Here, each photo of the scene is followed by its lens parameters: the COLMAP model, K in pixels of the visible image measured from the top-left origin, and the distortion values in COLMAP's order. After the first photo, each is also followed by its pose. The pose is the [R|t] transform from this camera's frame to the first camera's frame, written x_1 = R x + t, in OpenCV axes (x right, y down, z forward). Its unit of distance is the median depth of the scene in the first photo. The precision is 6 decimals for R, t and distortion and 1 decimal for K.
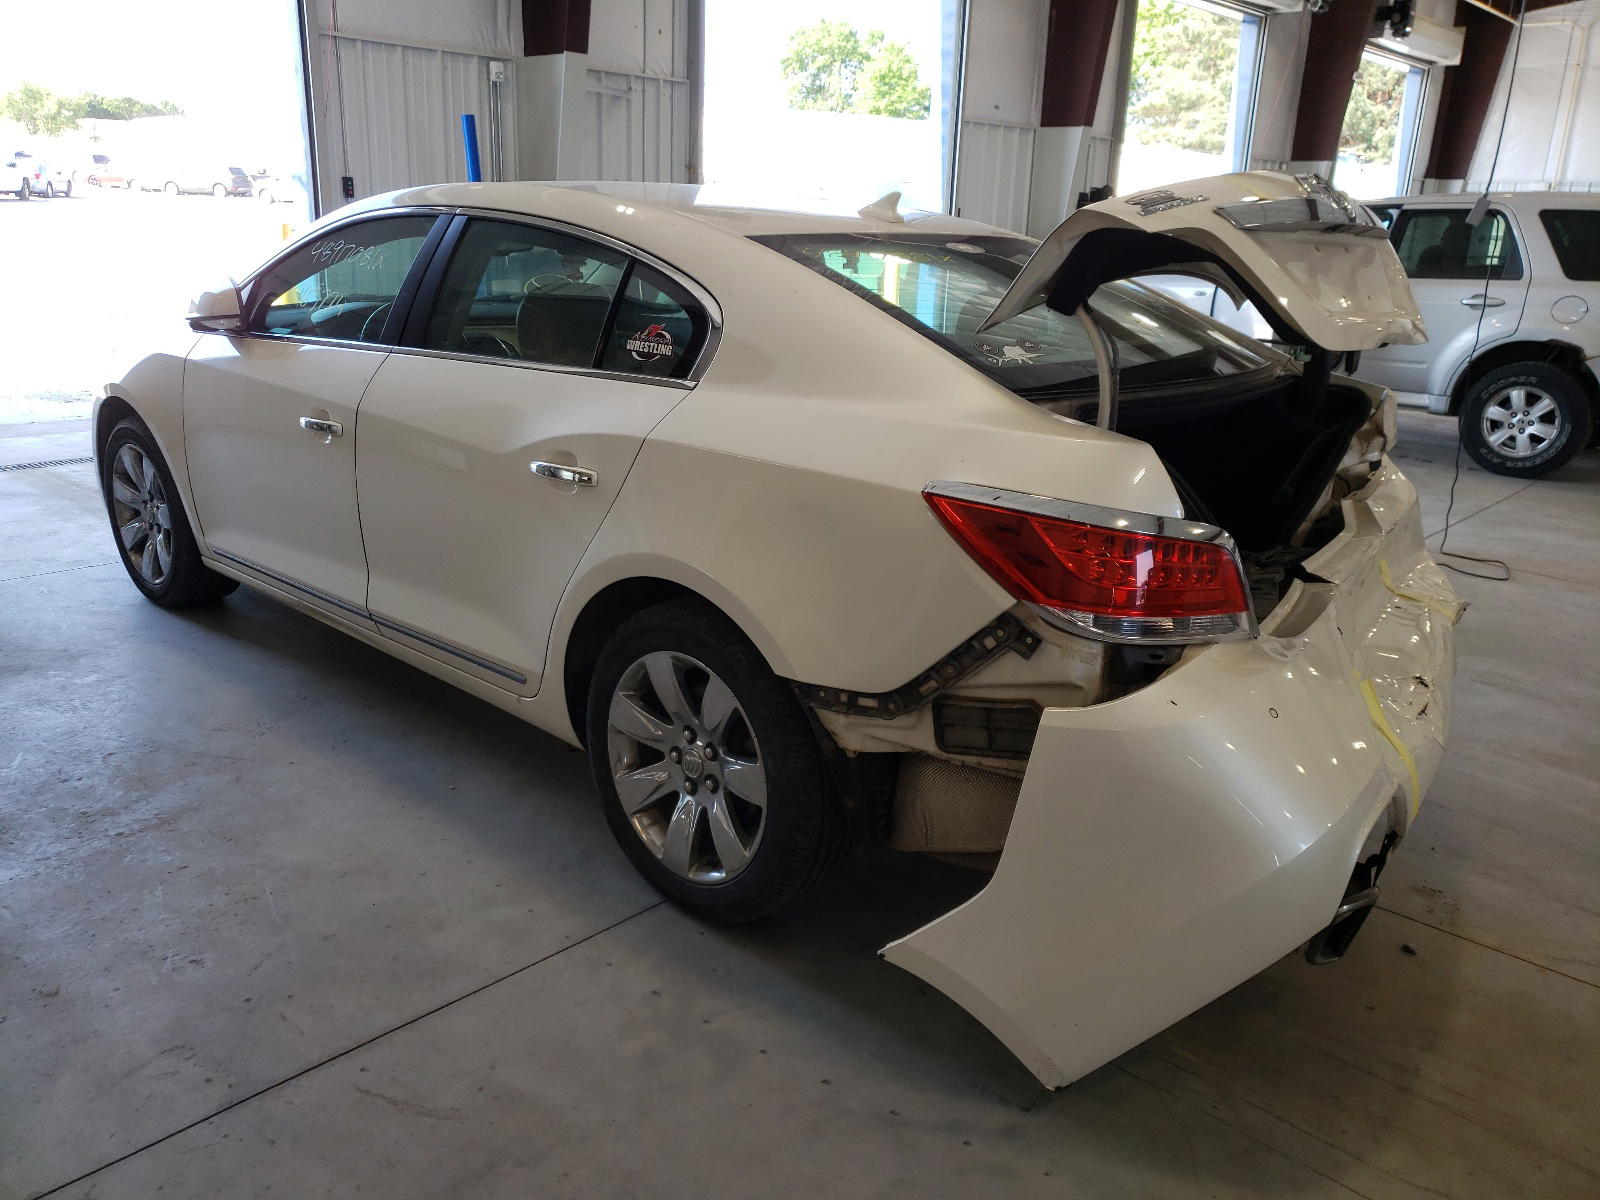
lens RADIAL K [[1239.3, 0, 800.0], [0, 1239.3, 600.0], [0, 0, 1]] dist [0.001933, 0.000278]
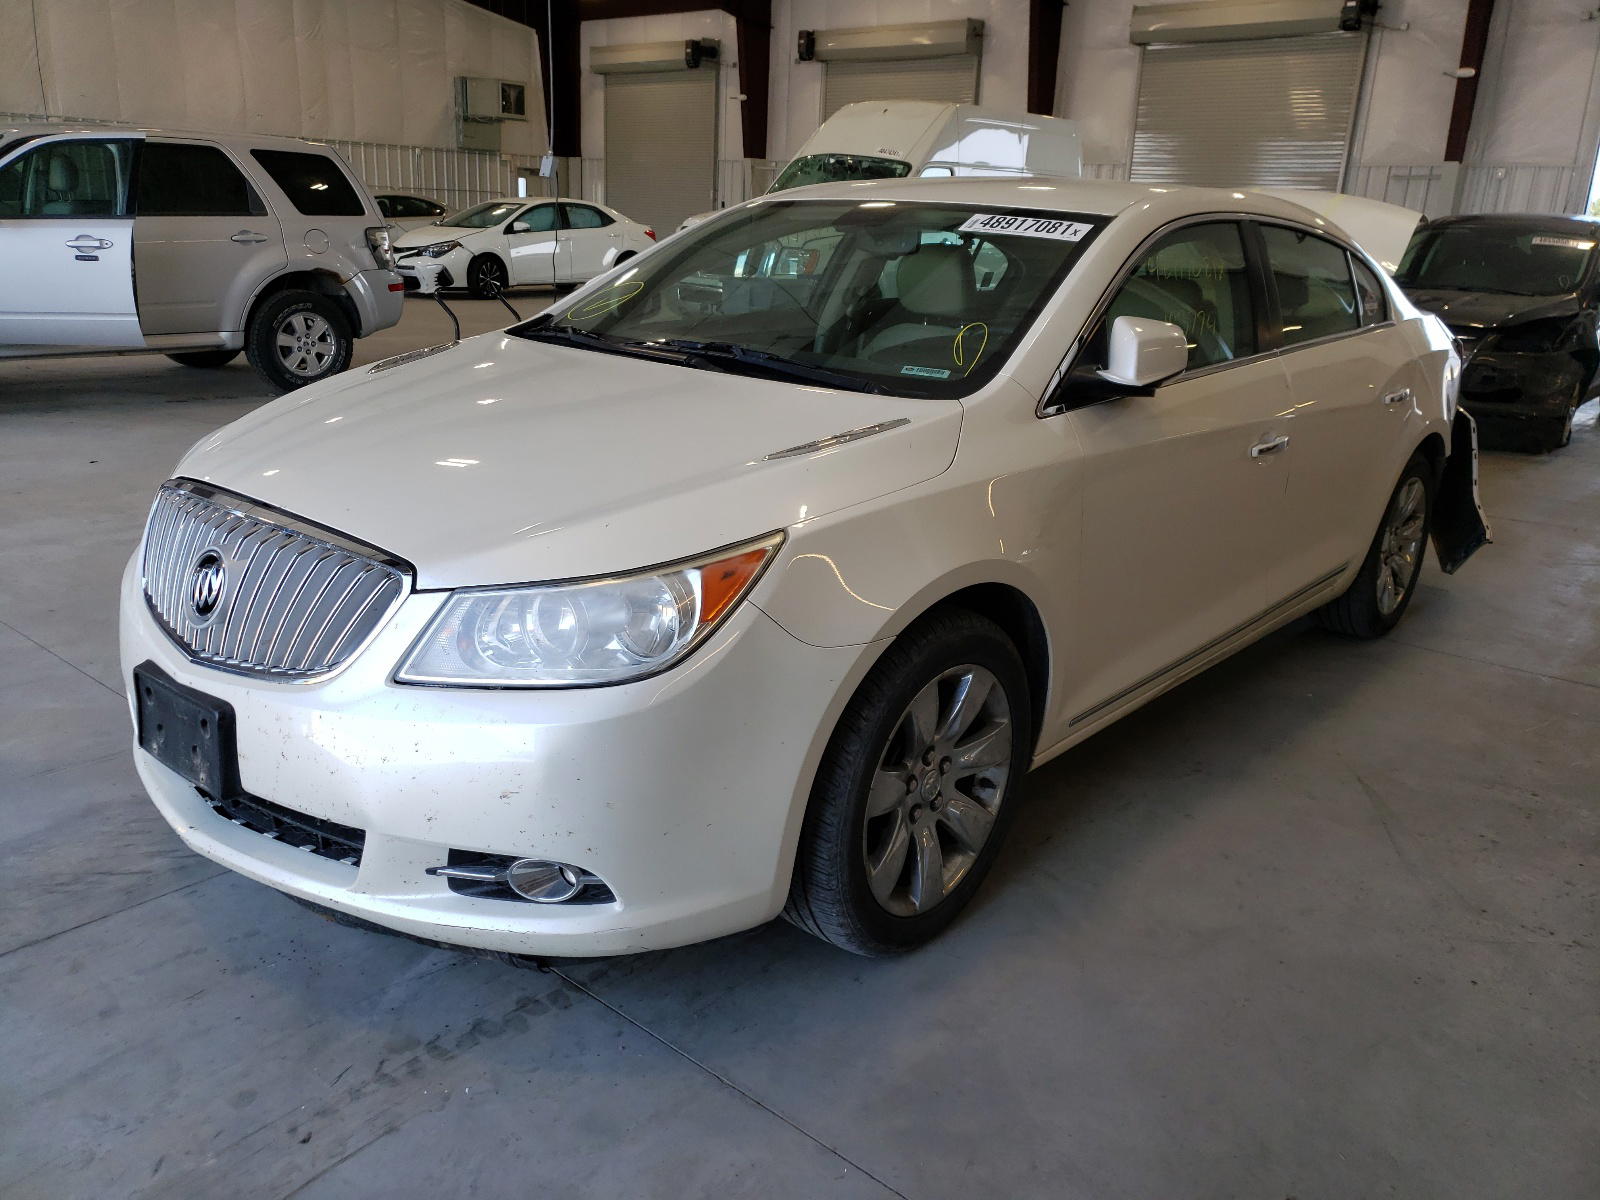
lens RADIAL K [[1239.3, 0, 800.0], [0, 1239.3, 600.0], [0, 0, 1]] dist [0.001933, 0.000278]
pose [[-0.012195, -0.333599, 0.942636, -0.549381], [0.262058, 0.908689, 0.324975, -0.180063], [-0.964975, 0.250989, 0.076341, 0.542896]]
